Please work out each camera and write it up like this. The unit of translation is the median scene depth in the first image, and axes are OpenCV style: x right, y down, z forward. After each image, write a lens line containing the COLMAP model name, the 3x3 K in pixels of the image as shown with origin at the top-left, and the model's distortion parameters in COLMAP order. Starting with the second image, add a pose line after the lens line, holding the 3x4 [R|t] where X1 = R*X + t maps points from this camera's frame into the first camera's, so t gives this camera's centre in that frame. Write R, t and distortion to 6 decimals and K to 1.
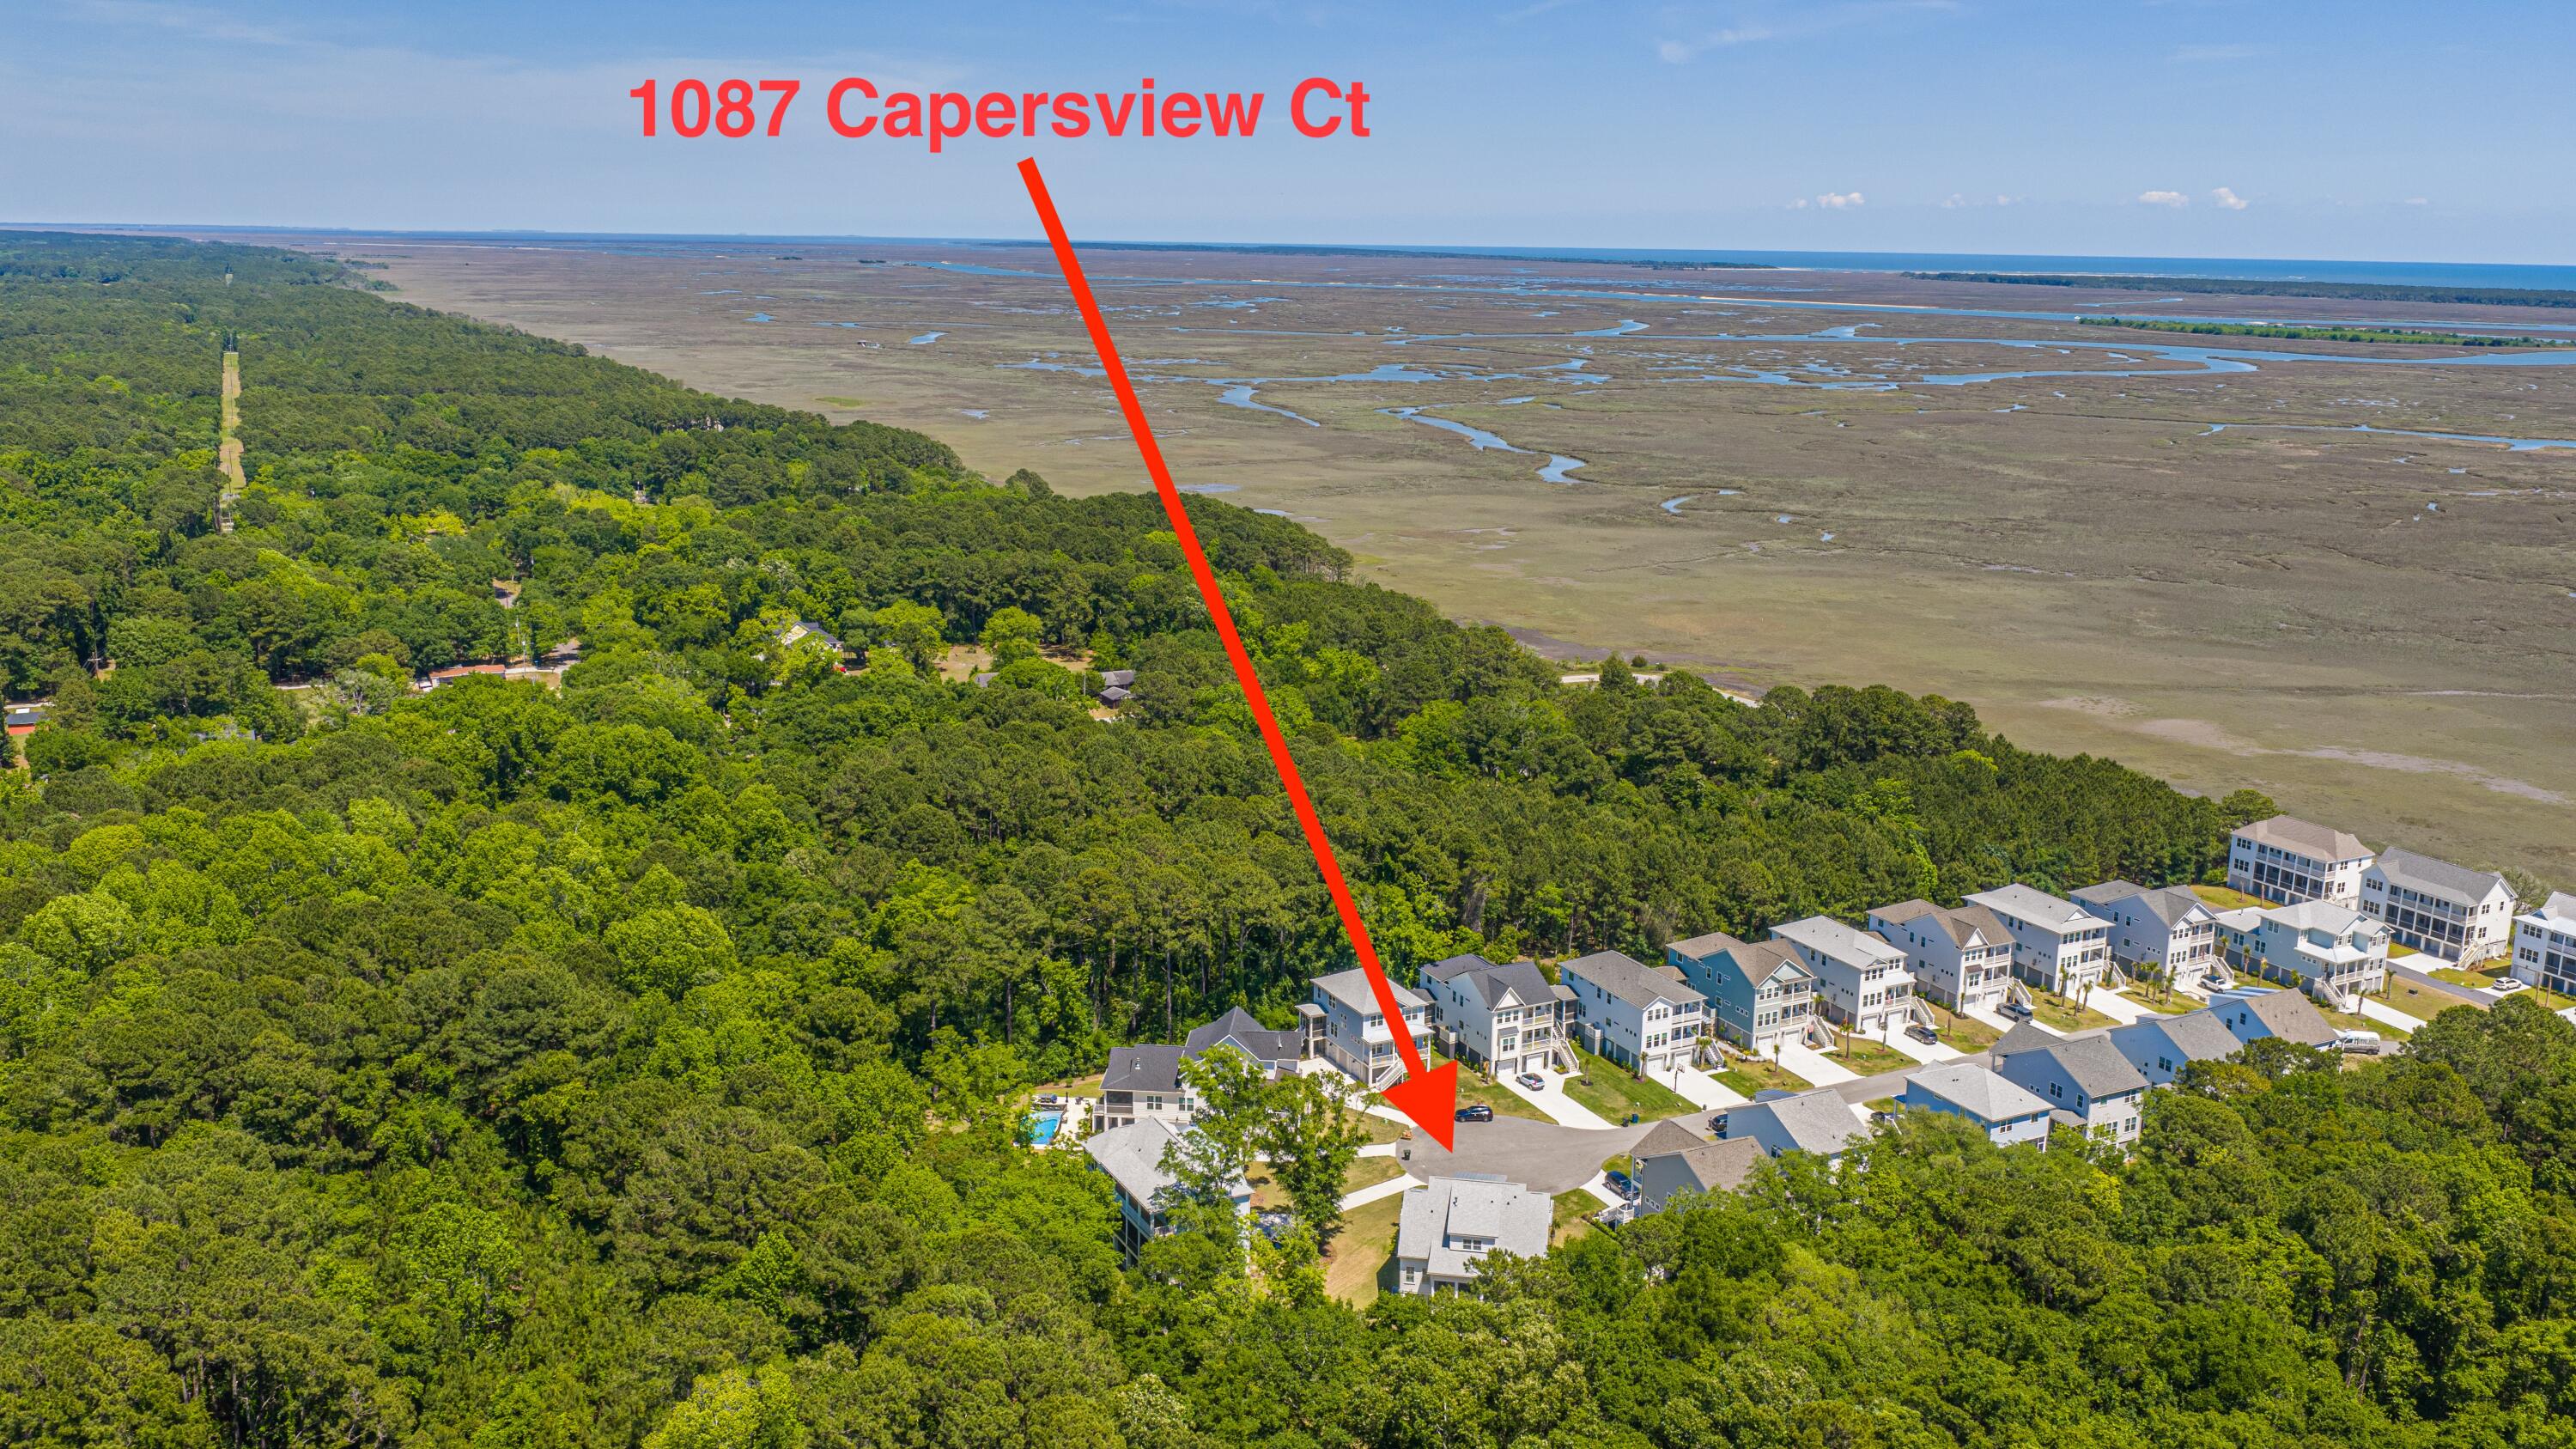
lens RADIAL K [[2126.6, 0, 1288.0], [0, 2126.6, 724.5], [0, 0, 1]] dist [0.031363, -0.070787]
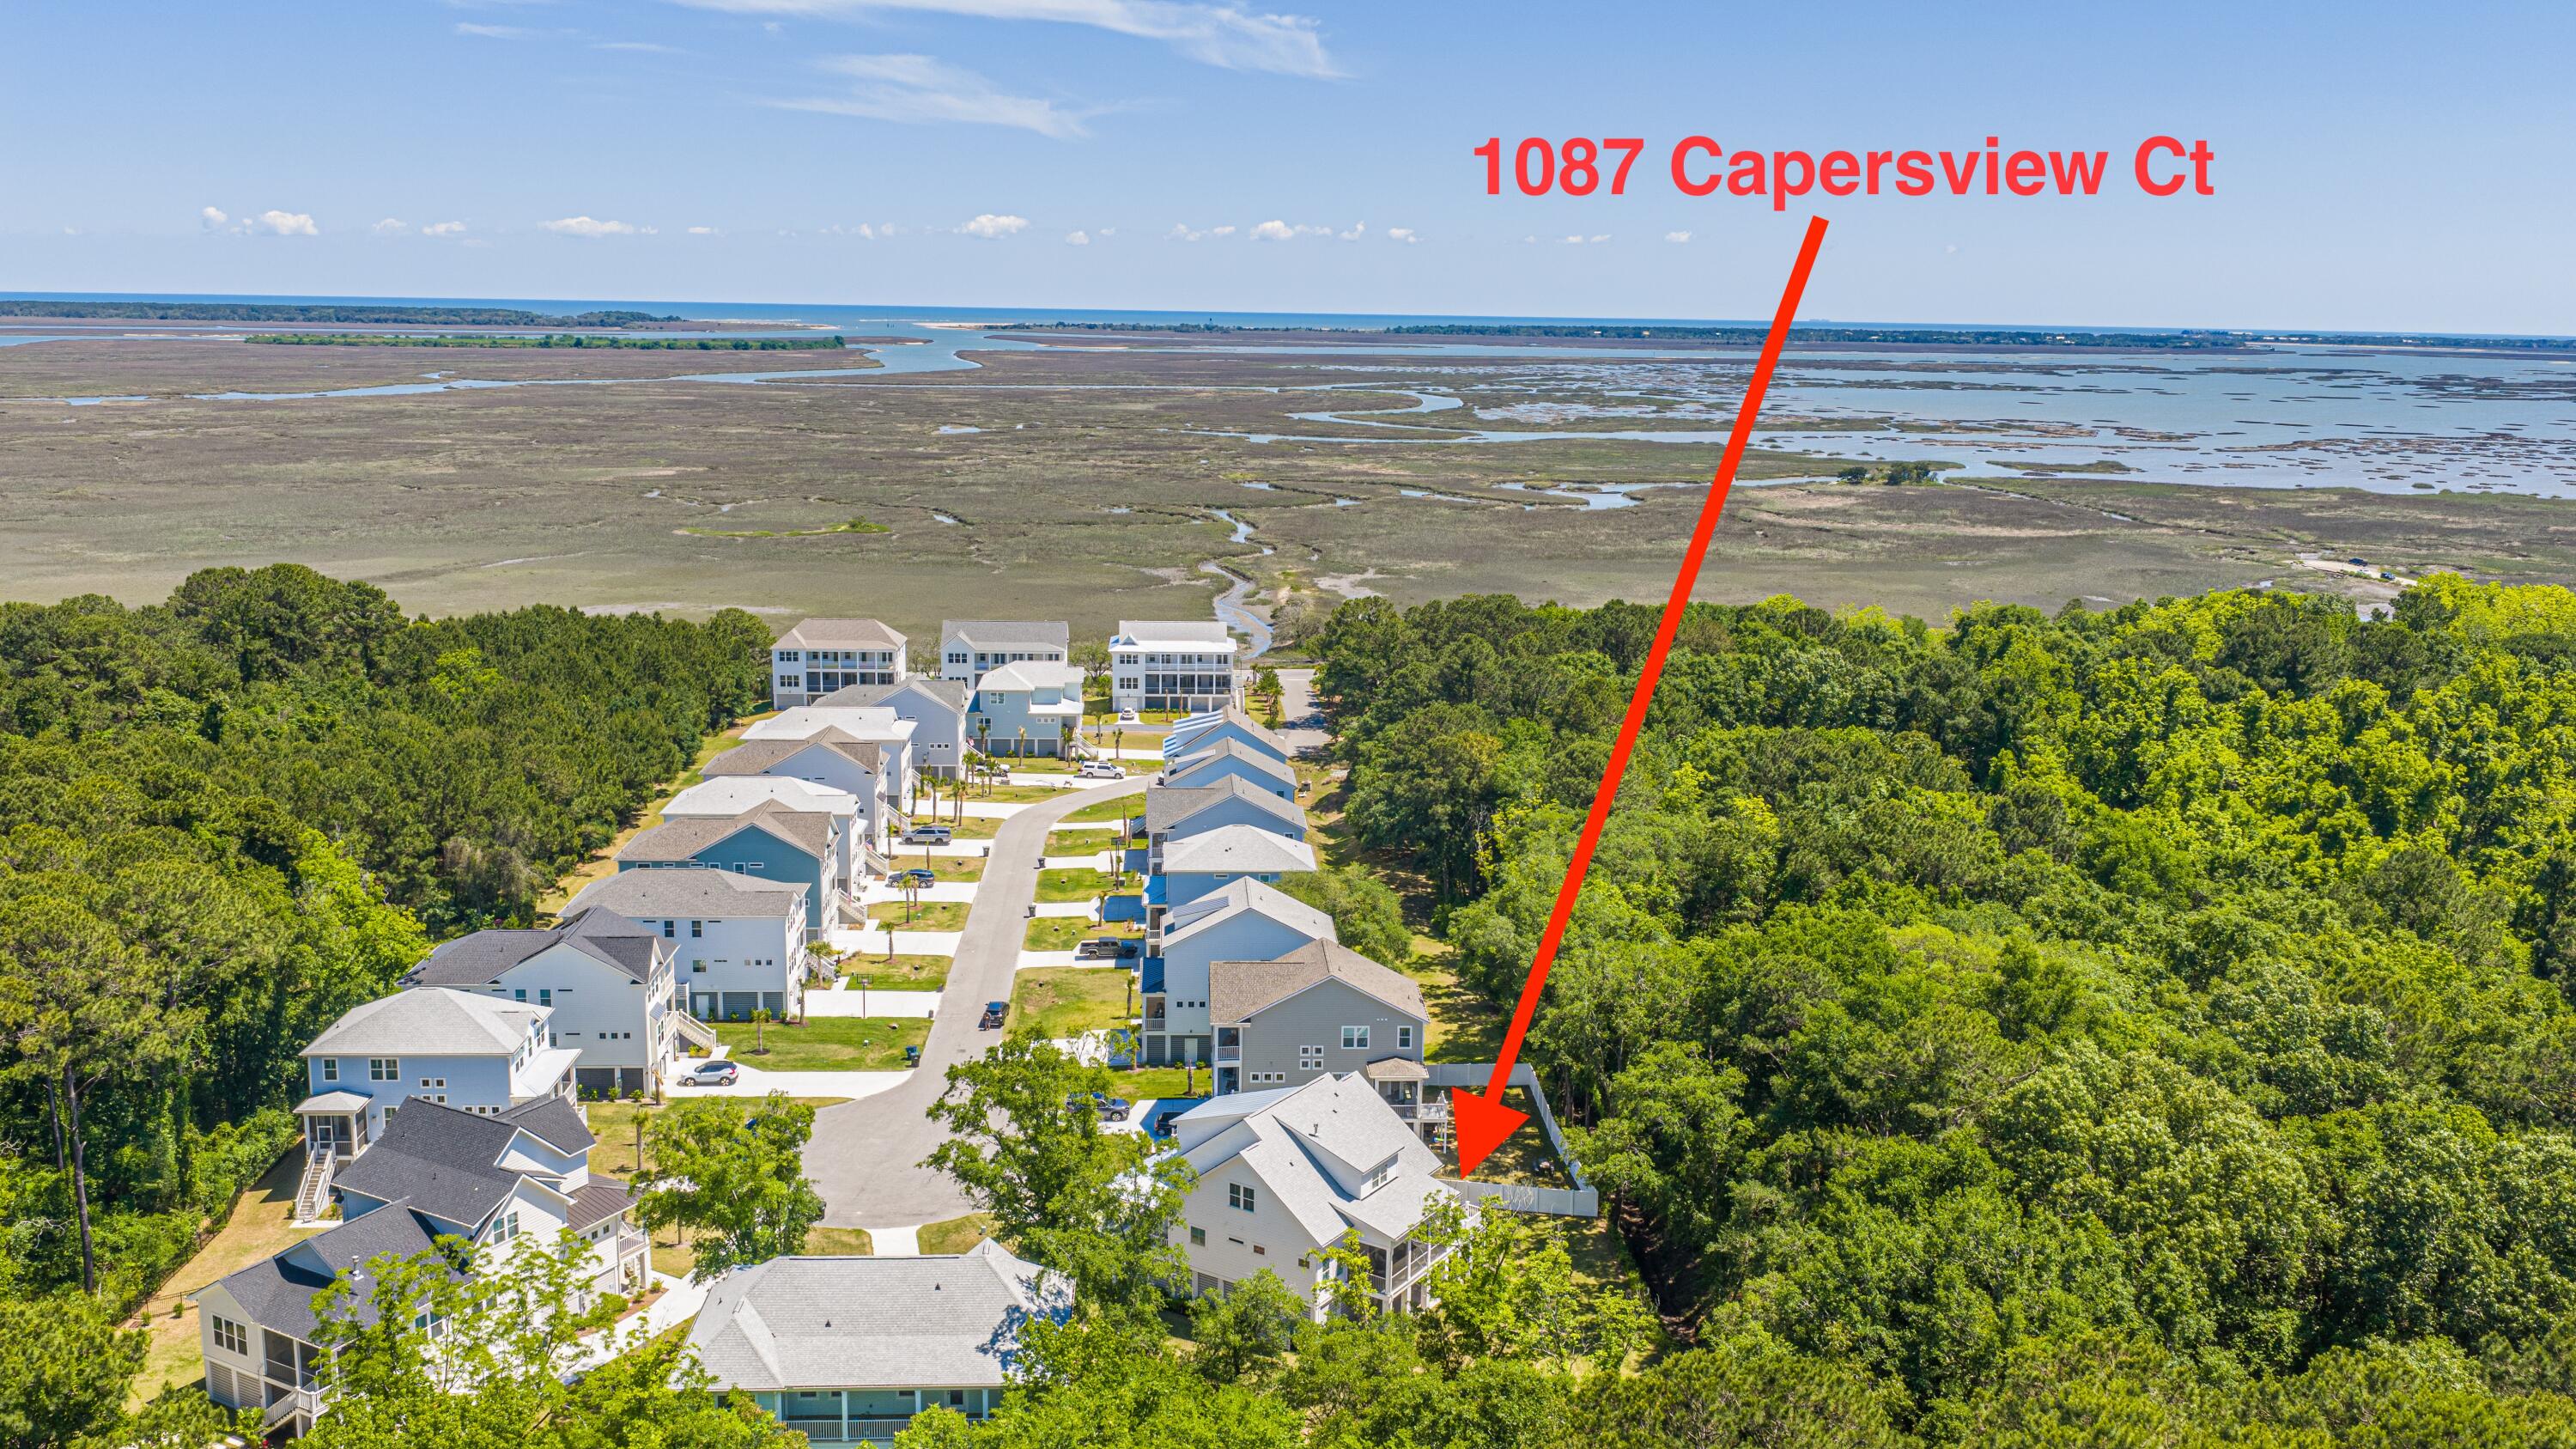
lens RADIAL K [[2123.6, 0, 1288.0], [0, 2123.6, 724.5], [0, 0, 1]] dist [0.036721, -0.078671]
pose [[0.407752, -0.185482, 0.894055, -0.304585], [0.195422, 0.974190, 0.112980, 0.027264], [-0.891936, 0.128650, 0.433475, 0.494374]]
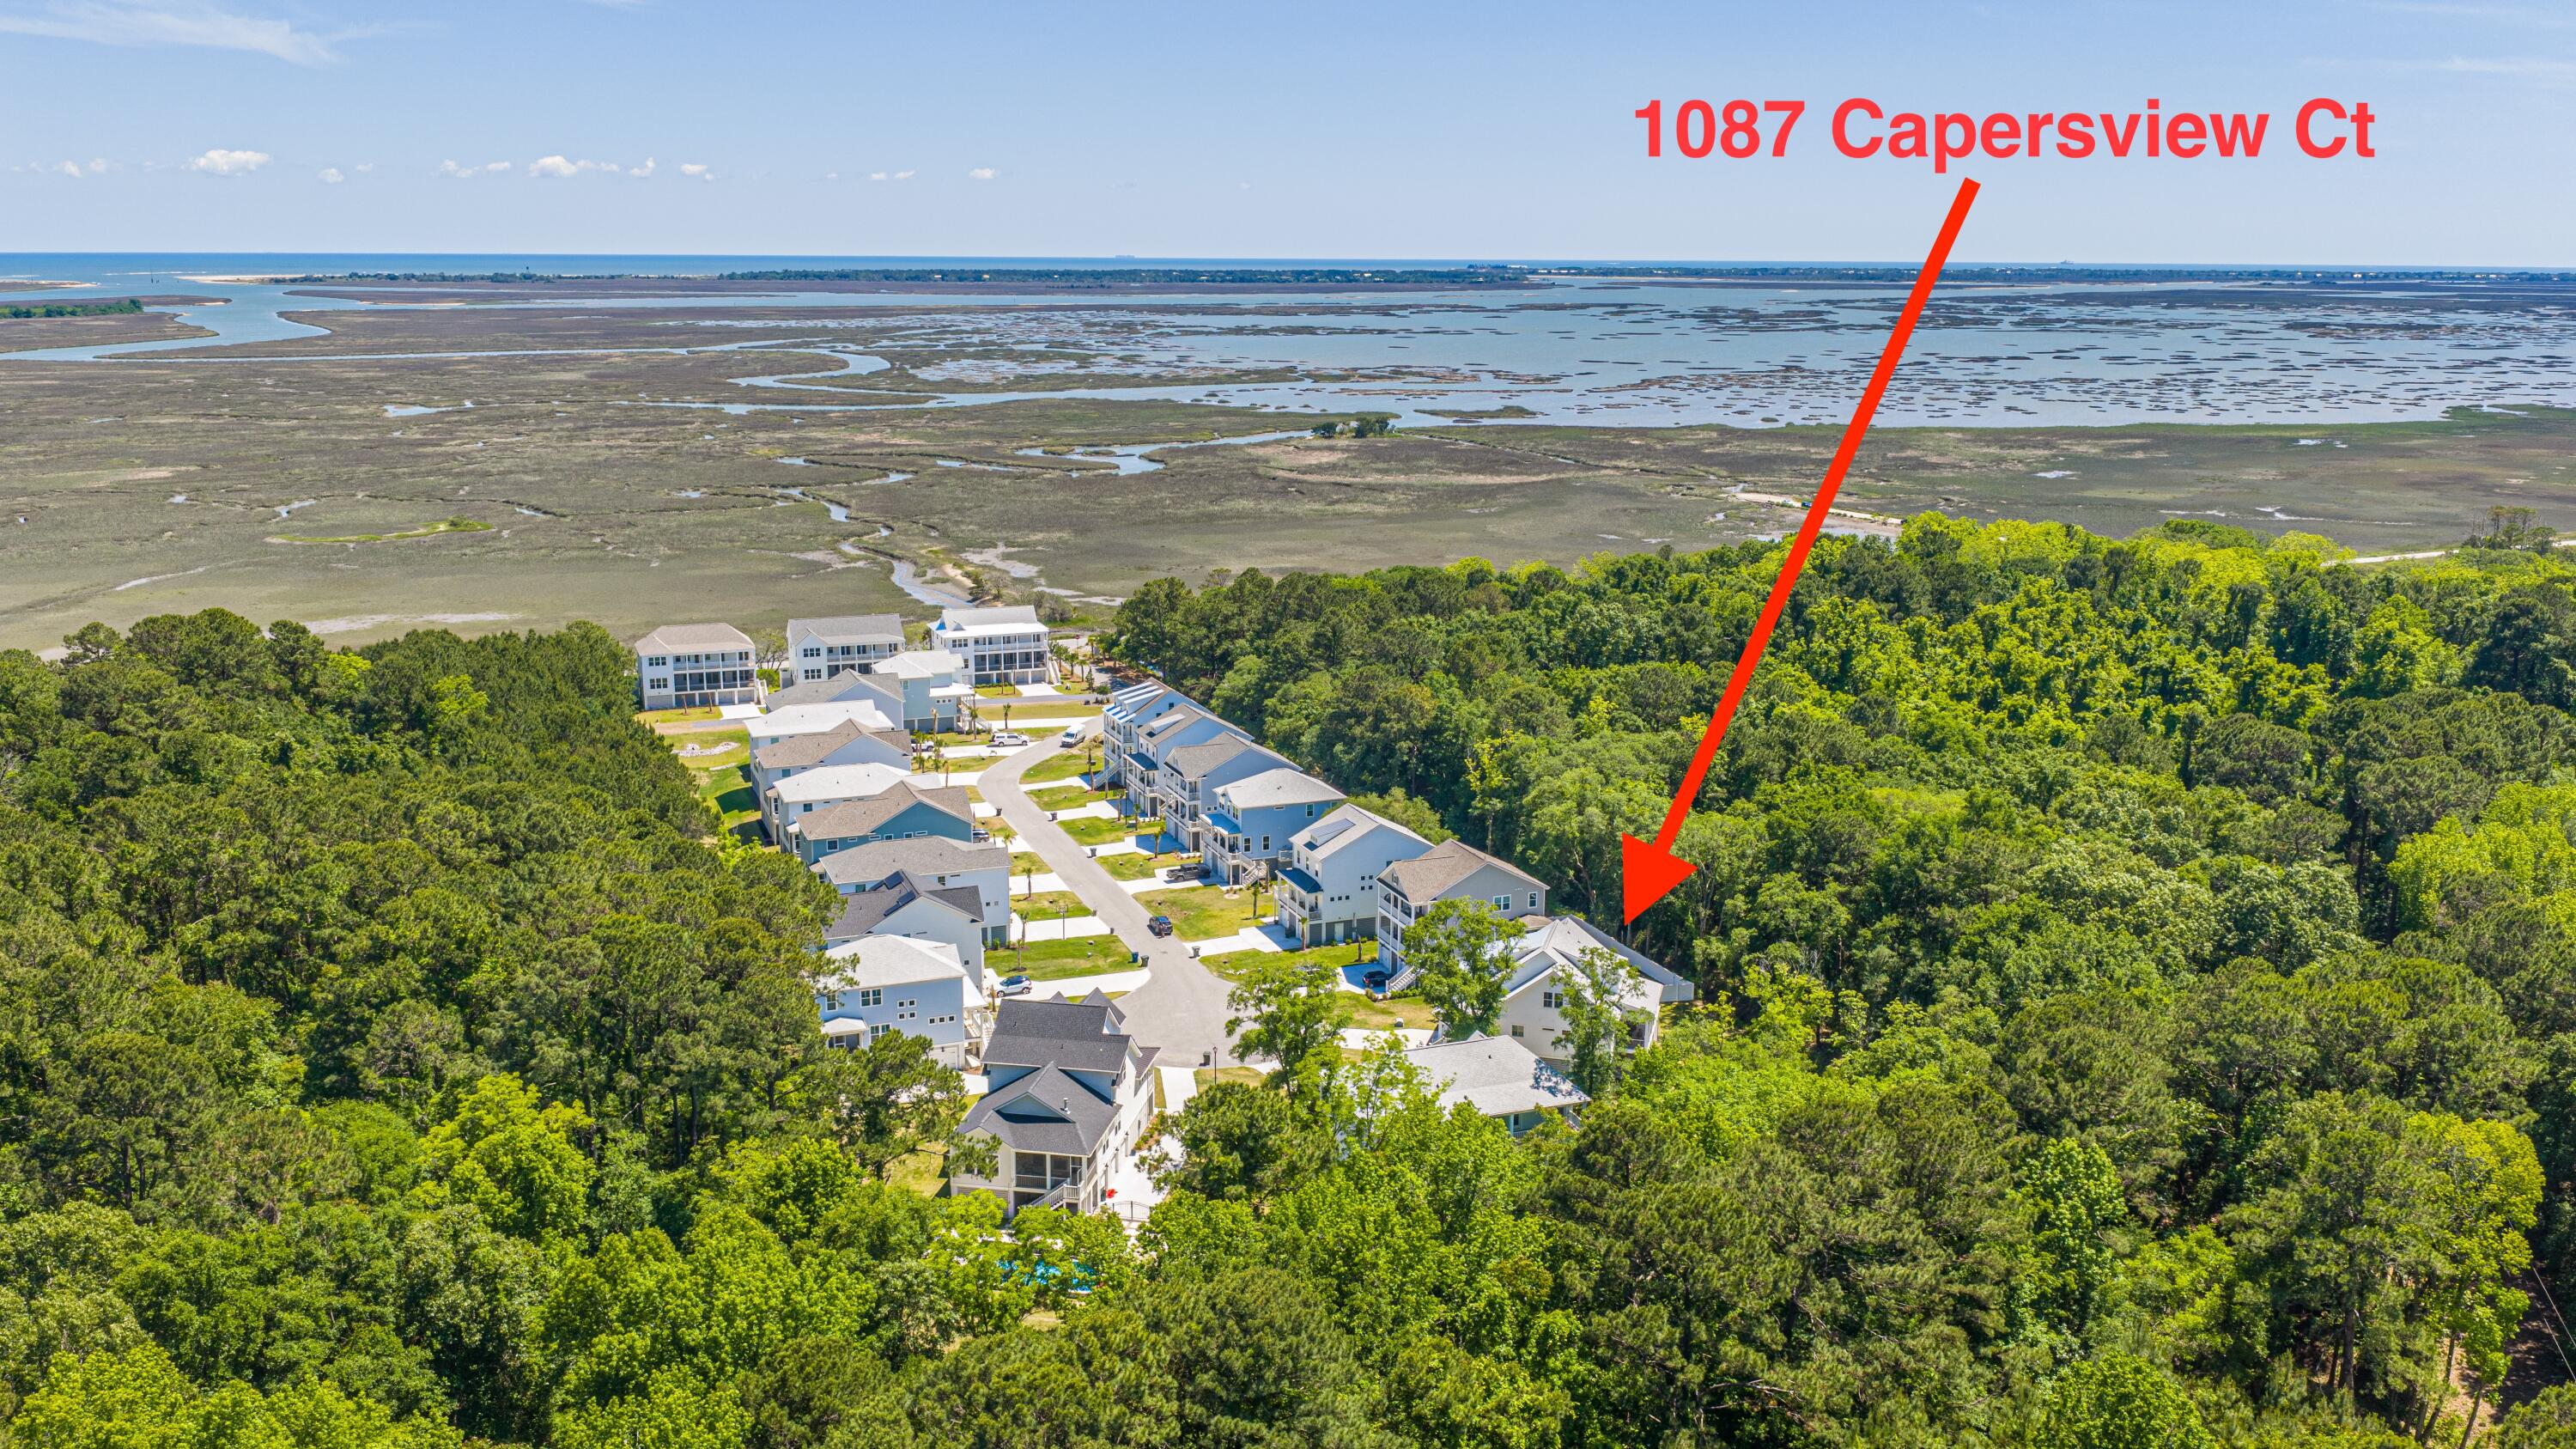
lens RADIAL K [[2126.6, 0, 1288.0], [0, 2126.6, 724.5], [0, 0, 1]] dist [0.031363, -0.070787]
pose [[0.103117, -0.231332, 0.967395, -0.552682], [0.220178, 0.953761, 0.204602, -0.061717], [-0.969994, 0.191901, 0.149283, 0.657208]]
